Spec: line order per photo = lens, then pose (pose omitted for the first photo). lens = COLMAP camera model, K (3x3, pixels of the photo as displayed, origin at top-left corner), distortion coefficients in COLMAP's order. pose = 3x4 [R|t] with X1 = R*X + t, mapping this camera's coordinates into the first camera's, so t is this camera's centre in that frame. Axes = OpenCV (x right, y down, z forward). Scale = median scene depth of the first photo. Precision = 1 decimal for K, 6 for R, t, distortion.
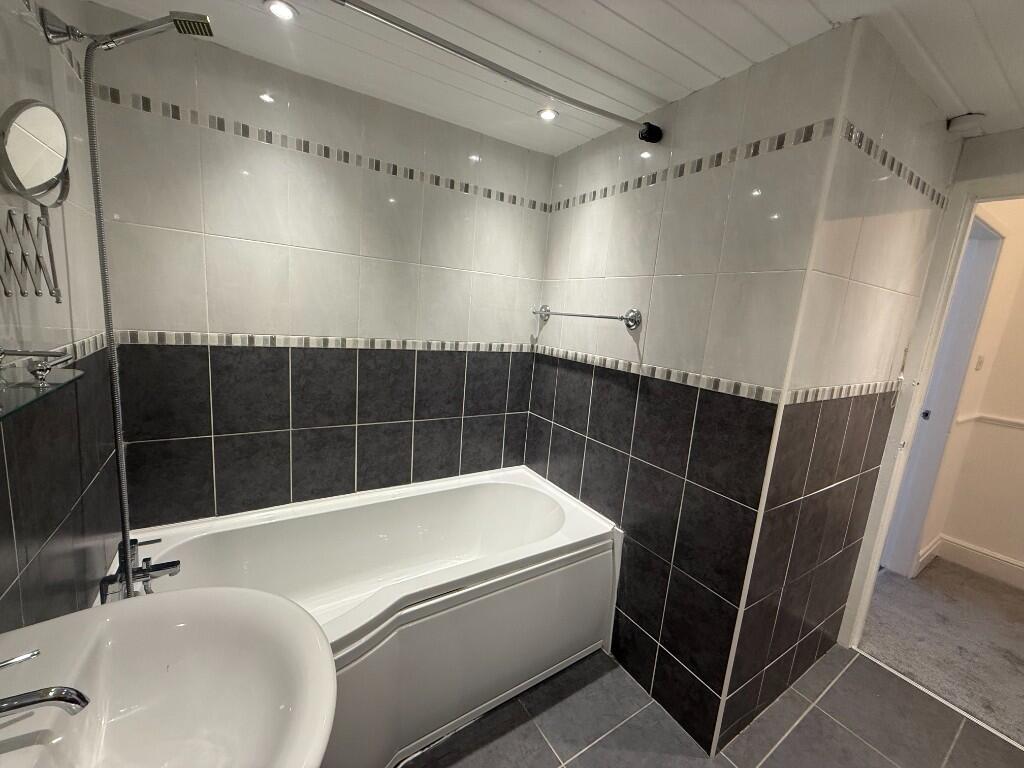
lens RADIAL K [[407.2, 0, 512.0], [0, 407.2, 384.0], [0, 0, 1]] dist [0.000875, 0.000041]
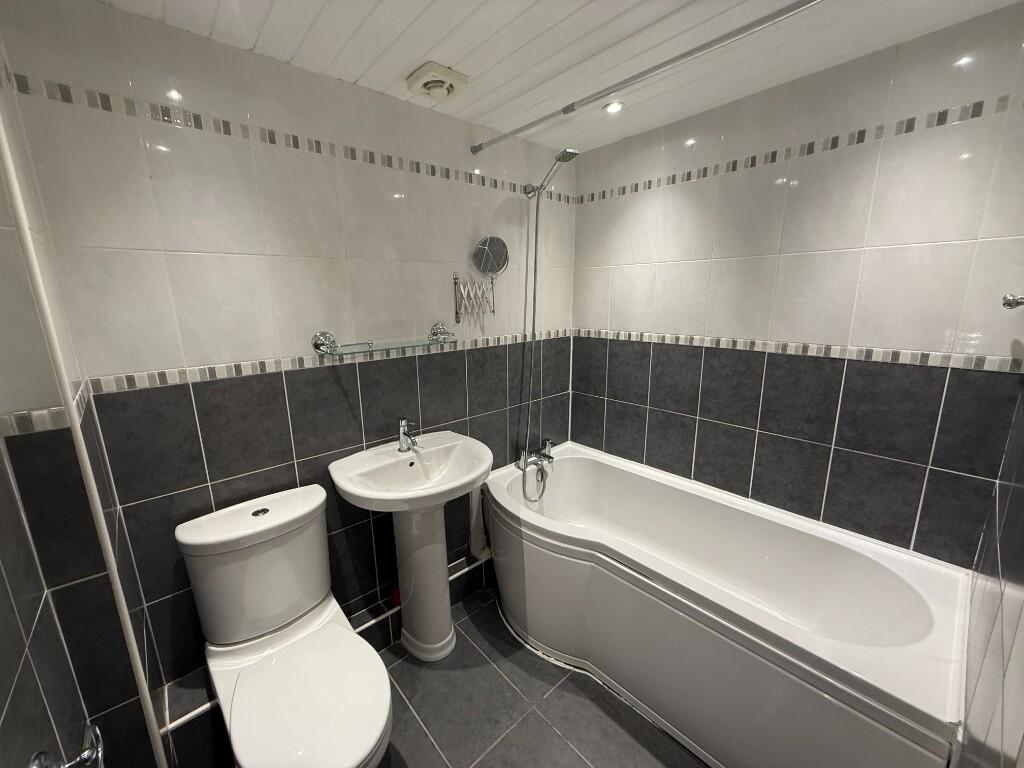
lens RADIAL K [[407.2, 0, 512.0], [0, 407.2, 384.0], [0, 0, 1]] dist [0.000875, 0.000041]
pose [[0.163680, 0.129373, -0.977994, 0.591133], [-0.144580, 0.983805, 0.105945, -0.030503], [0.975861, 0.124057, 0.179734, 0.324362]]
